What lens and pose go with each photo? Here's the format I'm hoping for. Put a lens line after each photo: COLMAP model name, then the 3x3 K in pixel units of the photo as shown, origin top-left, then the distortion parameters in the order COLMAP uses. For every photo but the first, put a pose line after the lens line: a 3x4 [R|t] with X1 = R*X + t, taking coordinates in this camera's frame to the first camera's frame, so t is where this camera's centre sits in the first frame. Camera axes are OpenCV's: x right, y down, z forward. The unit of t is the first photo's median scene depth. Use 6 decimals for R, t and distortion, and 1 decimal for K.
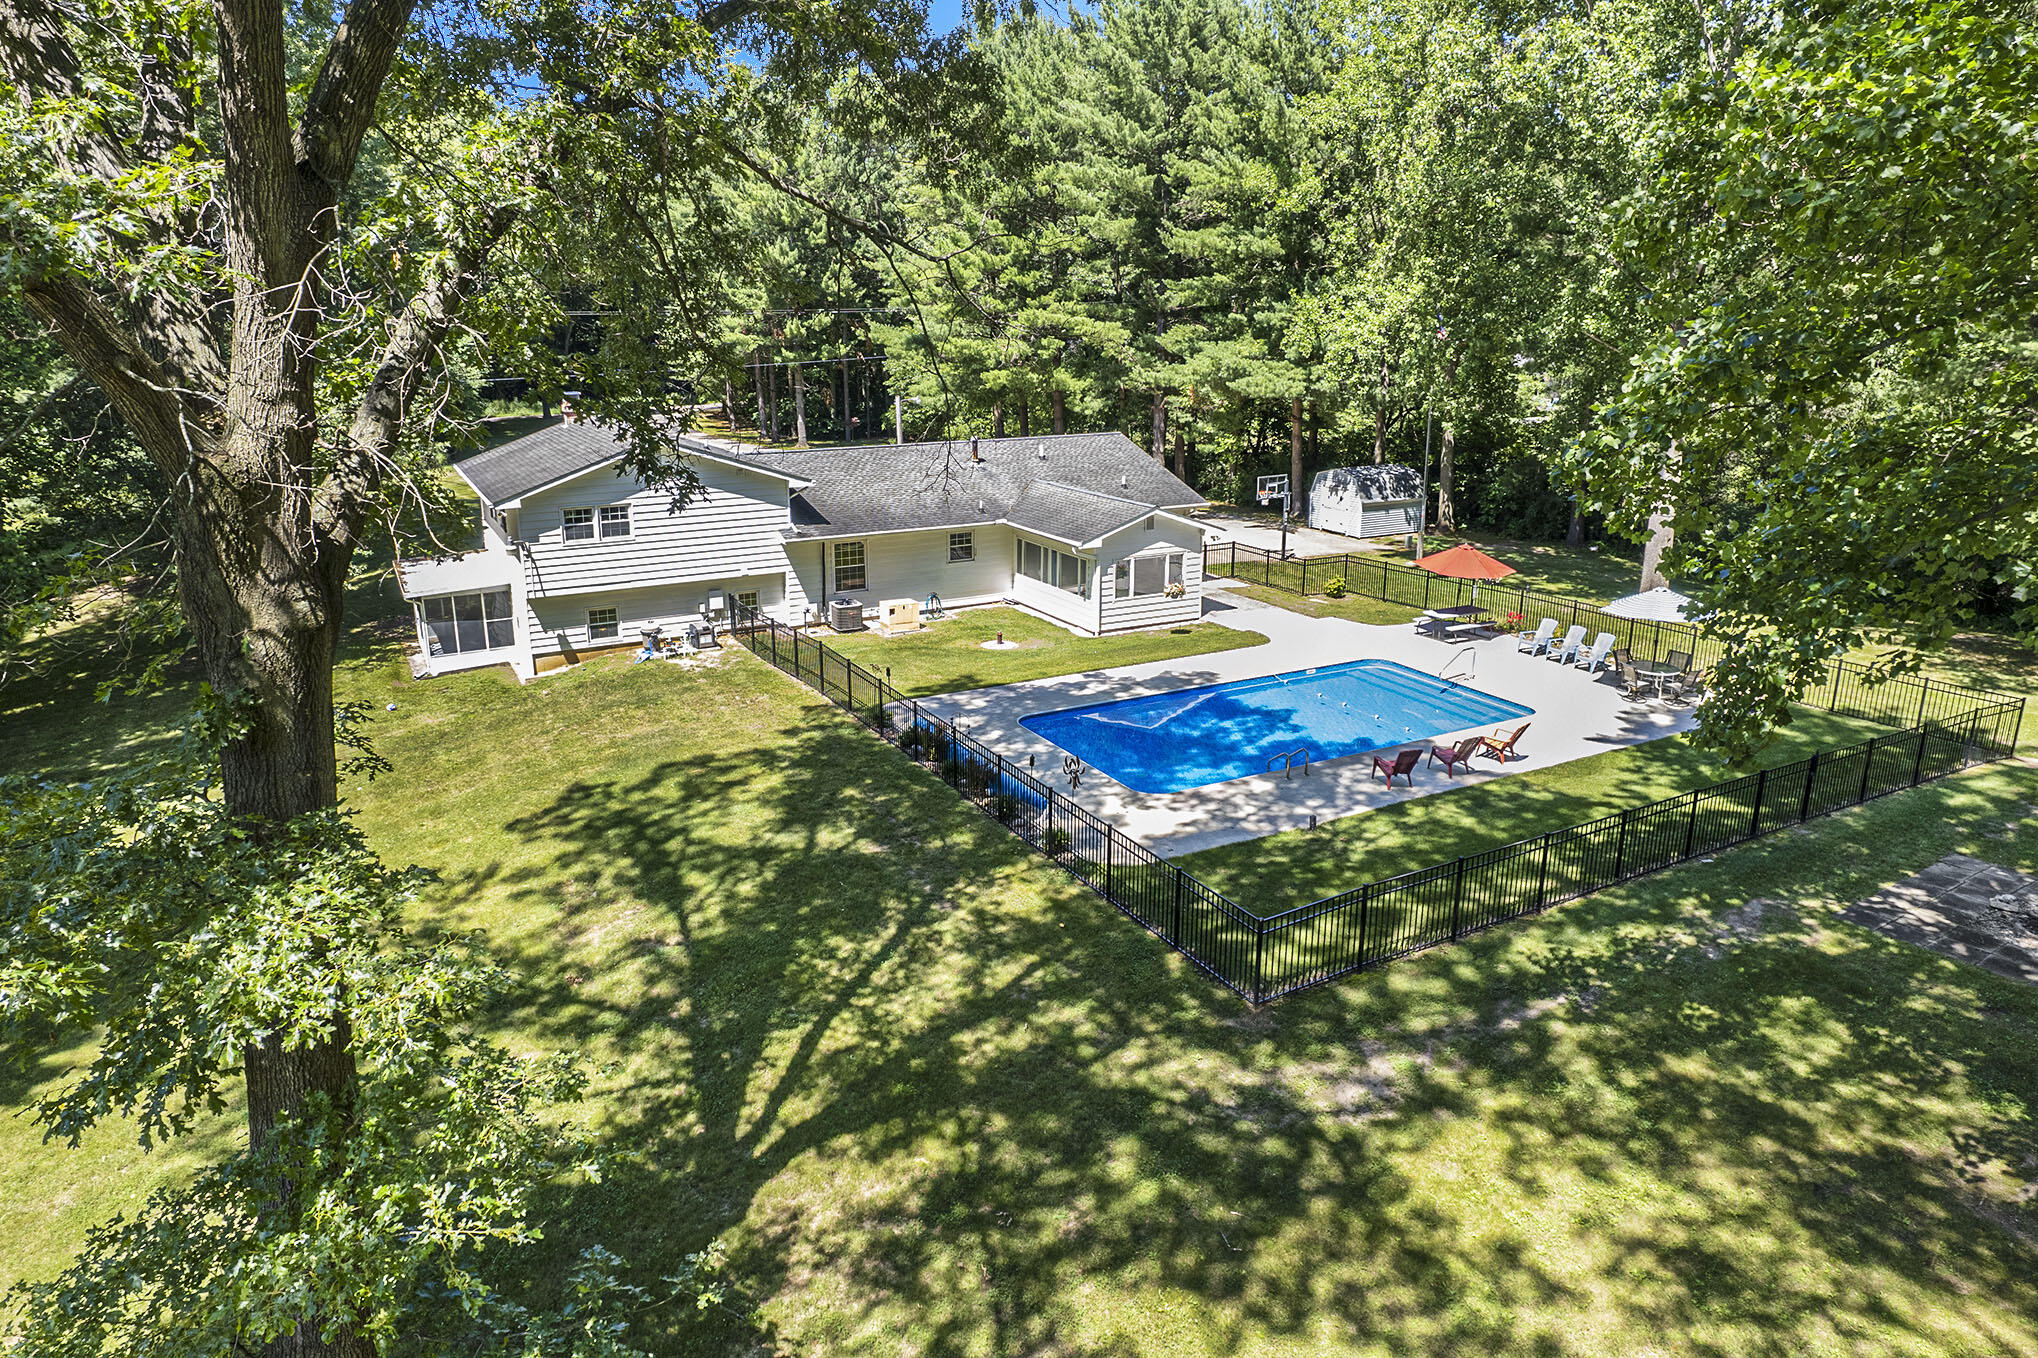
lens RADIAL K [[1281.2, 0, 1028.3], [0, 1281.2, 675.9], [0, 0, 1]] dist [-0.032558, 0.021050]
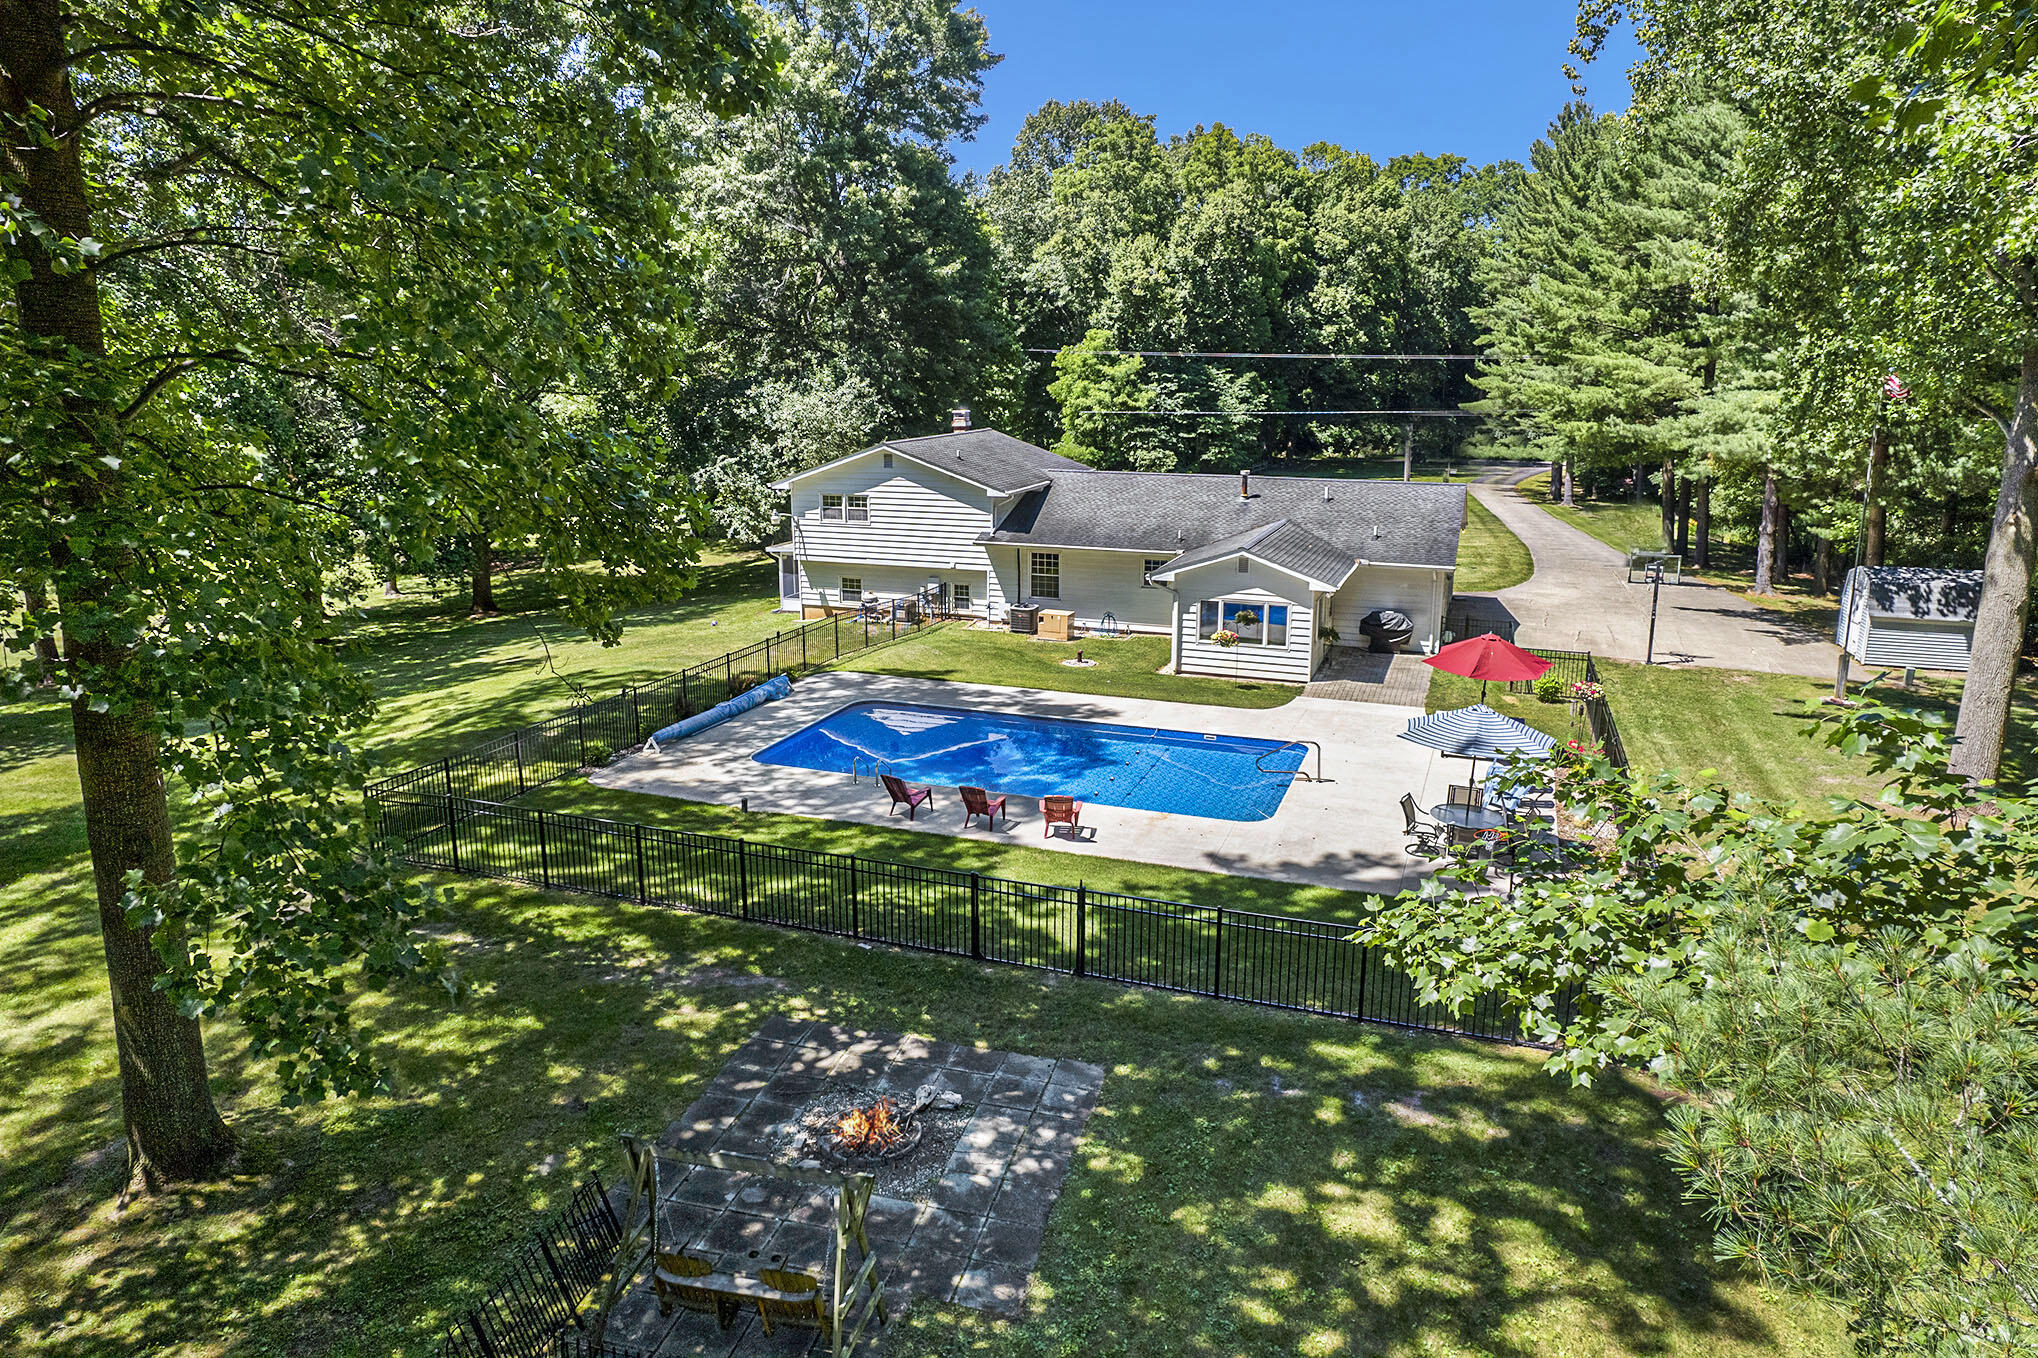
lens RADIAL K [[1281.2, 0, 1023.6], [0, 1281.2, 687.1], [0, 0, 1]] dist [-0.032558, 0.021050]
pose [[0.652239, 0.185917, -0.734860, 1.076408], [-0.212550, 0.975420, 0.058125, -0.085067], [0.727603, 0.118283, 0.675724, 0.431869]]
